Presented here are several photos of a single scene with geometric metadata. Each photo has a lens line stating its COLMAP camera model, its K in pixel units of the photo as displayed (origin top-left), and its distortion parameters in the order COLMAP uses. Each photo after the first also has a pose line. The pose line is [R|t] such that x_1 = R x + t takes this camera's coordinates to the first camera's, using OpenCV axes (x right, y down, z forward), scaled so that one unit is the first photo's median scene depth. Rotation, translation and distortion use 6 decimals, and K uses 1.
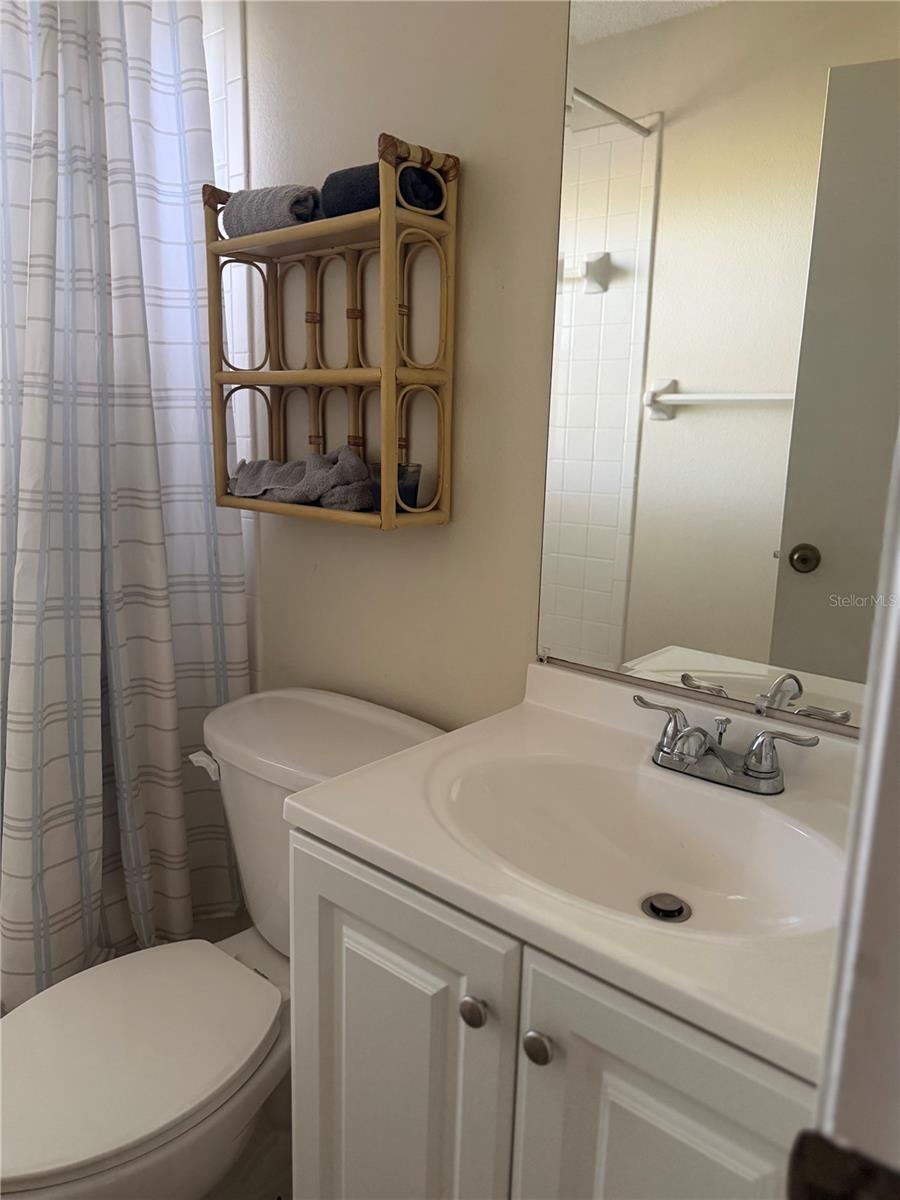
lens RADIAL K [[863.6, 0, 454.1], [0, 863.6, 601.8], [0, 0, 1]] dist [-0.001228, -0.024572]
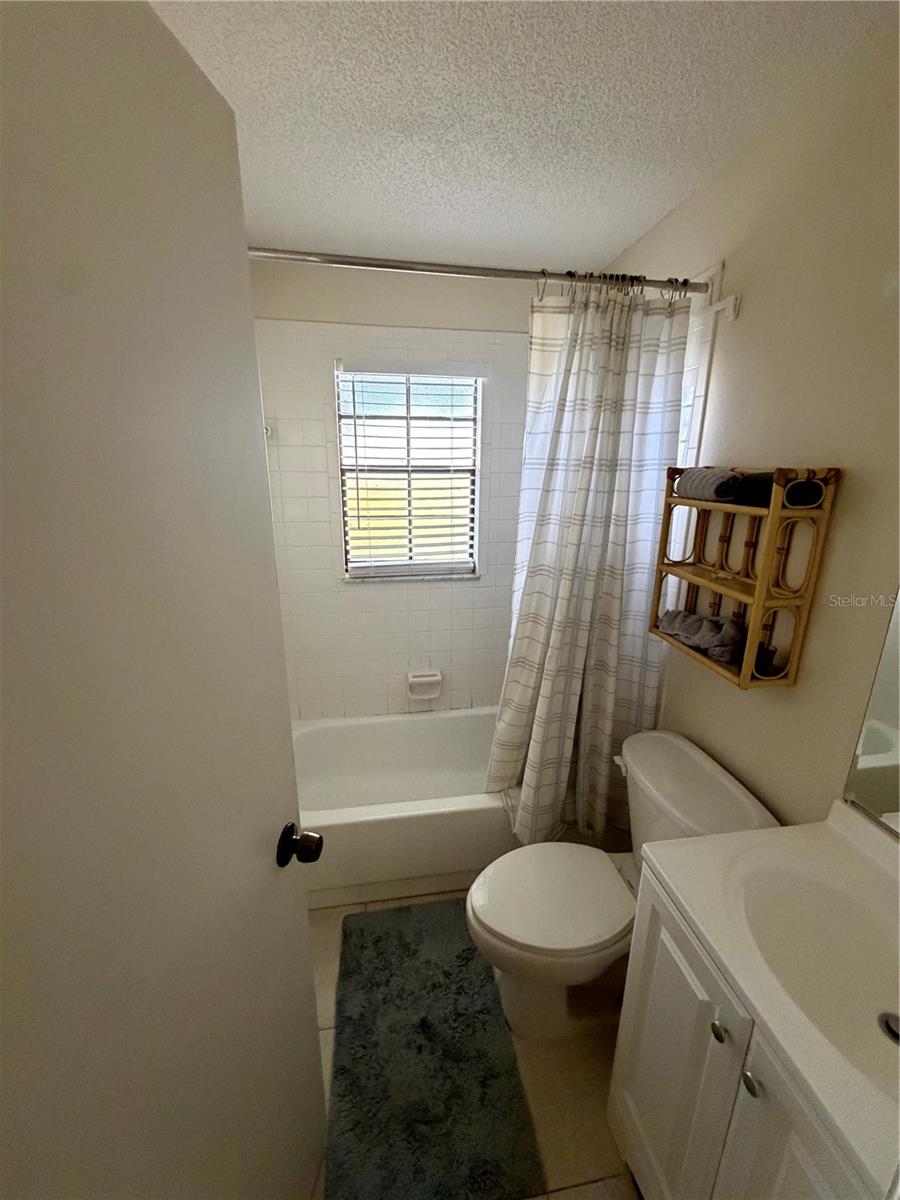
lens RADIAL K [[481.5, 0, 444.8], [0, 481.5, 594.6], [0, 0, 1]] dist [0.030057, -0.000141]
pose [[0.754611, 0.151989, -0.638327, 0.058777], [-0.124133, 0.988304, 0.088575, -0.247343], [0.644324, 0.012398, 0.764652, -0.118600]]
